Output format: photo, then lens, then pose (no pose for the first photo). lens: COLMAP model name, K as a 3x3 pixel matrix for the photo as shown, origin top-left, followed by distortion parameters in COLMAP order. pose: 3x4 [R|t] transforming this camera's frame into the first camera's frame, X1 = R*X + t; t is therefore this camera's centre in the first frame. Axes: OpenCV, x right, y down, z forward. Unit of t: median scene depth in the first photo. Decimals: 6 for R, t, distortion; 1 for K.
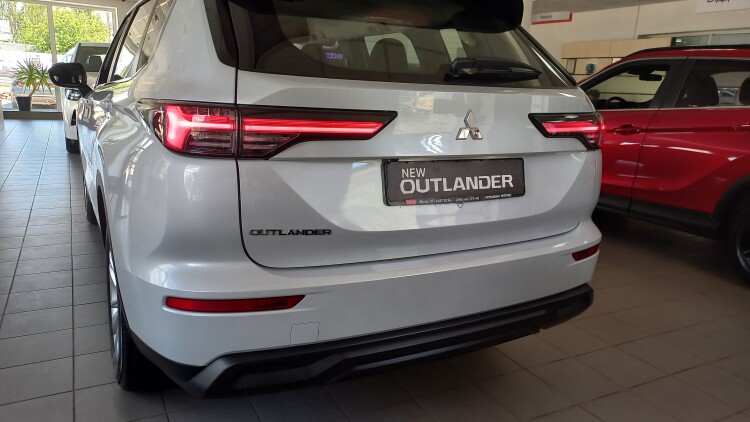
lens RADIAL K [[551.1, 0, 373.4], [0, 551.1, 204.0], [0, 0, 1]] dist [0.081440, -0.062015]
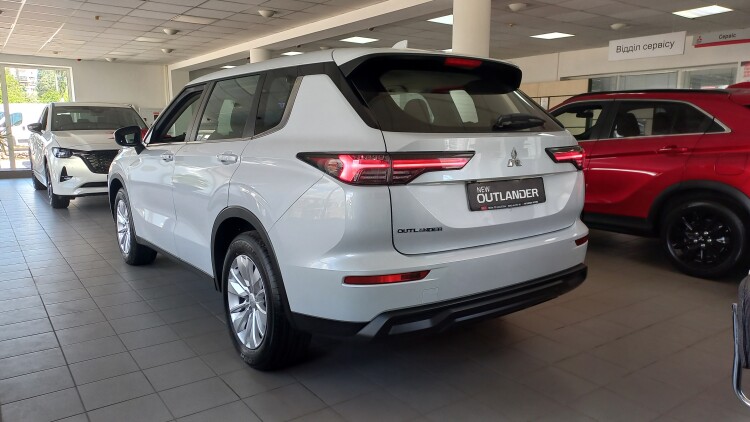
lens RADIAL K [[551.1, 0, 373.5], [0, 551.1, 201.1], [0, 0, 1]] dist [0.081440, -0.062015]
pose [[0.990664, -0.062805, 0.120994, -0.390317], [0.072024, 0.994699, -0.073392, 0.062630], [-0.115743, 0.081422, 0.989936, -0.461902]]
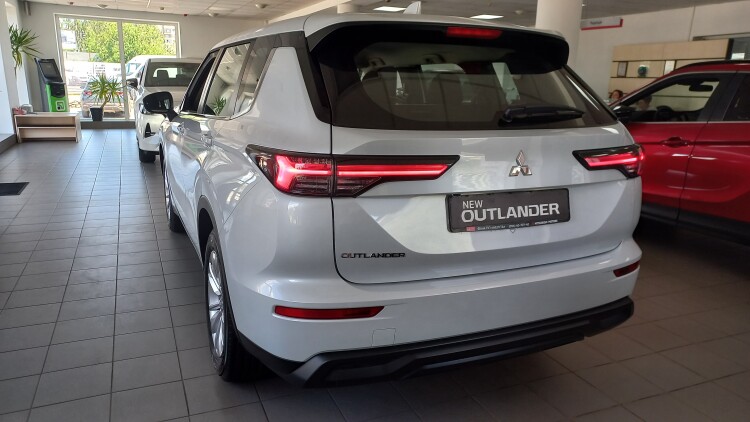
lens RADIAL K [[551.1, 0, 373.3], [0, 551.1, 203.7], [0, 0, 1]] dist [0.081440, -0.062015]
pose [[0.996624, -0.001640, -0.082091, -0.039831], [0.001685, 0.999998, 0.000485, -0.054387], [0.082090, -0.000621, 0.996625, -0.191844]]
